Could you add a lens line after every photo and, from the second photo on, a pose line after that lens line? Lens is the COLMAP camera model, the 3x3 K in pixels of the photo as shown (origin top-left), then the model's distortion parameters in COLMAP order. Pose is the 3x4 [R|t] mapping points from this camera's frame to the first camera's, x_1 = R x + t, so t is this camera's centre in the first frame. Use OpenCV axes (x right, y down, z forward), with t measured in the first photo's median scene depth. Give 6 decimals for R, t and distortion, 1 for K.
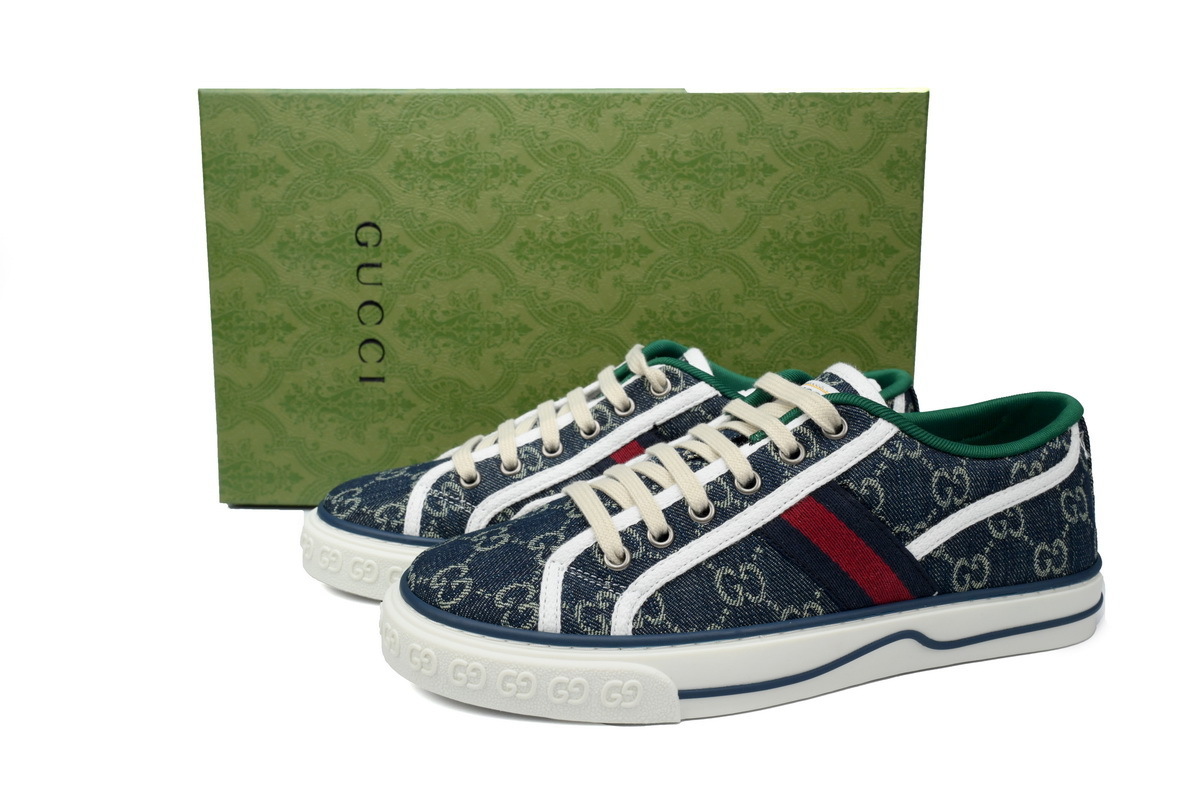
lens RADIAL K [[1171.7, 0, 600.0], [0, 1171.7, 400.0], [0, 0, 1]] dist [0.006741, 0.008791]
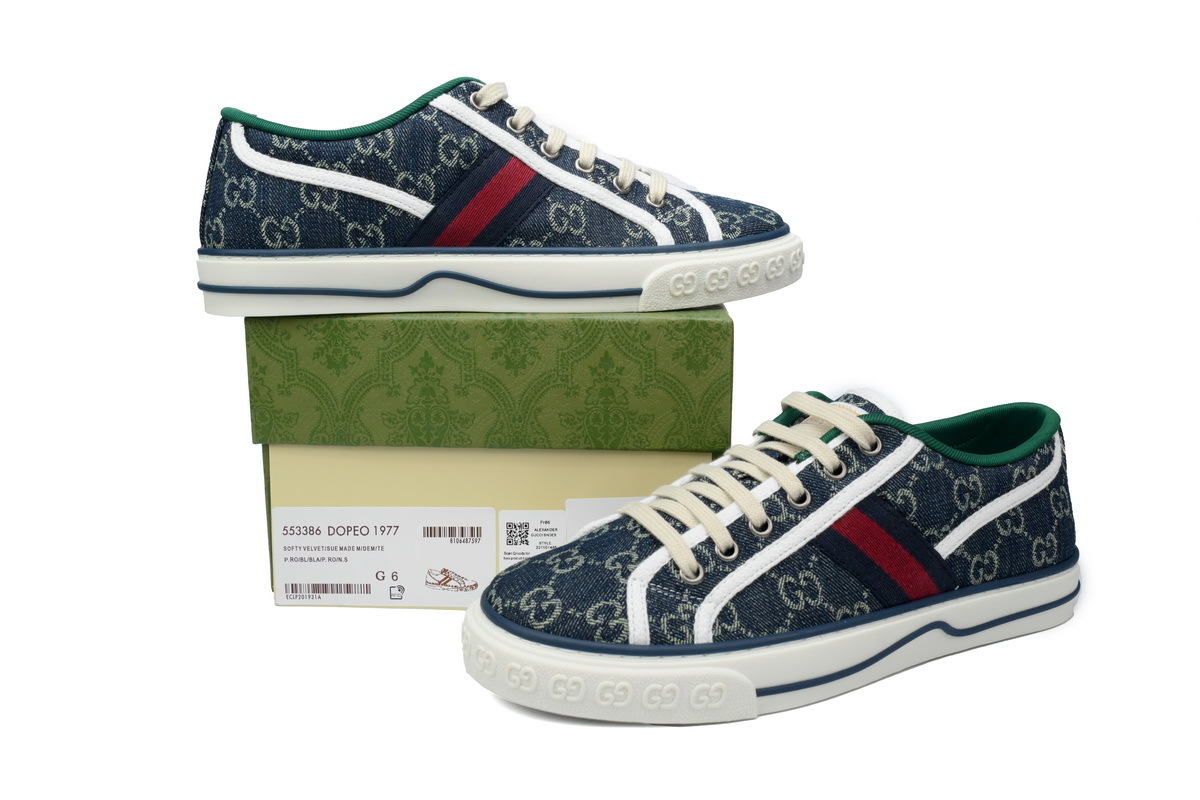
lens RADIAL K [[1171.7, 0, 600.0], [0, 1171.7, 400.0], [0, 0, 1]] dist [0.006741, 0.008791]
pose [[0.988860, -0.035284, 0.144607, -0.219525], [0.034445, 0.999372, 0.008302, -0.038427], [-0.144809, -0.003228, 0.989454, -0.072587]]
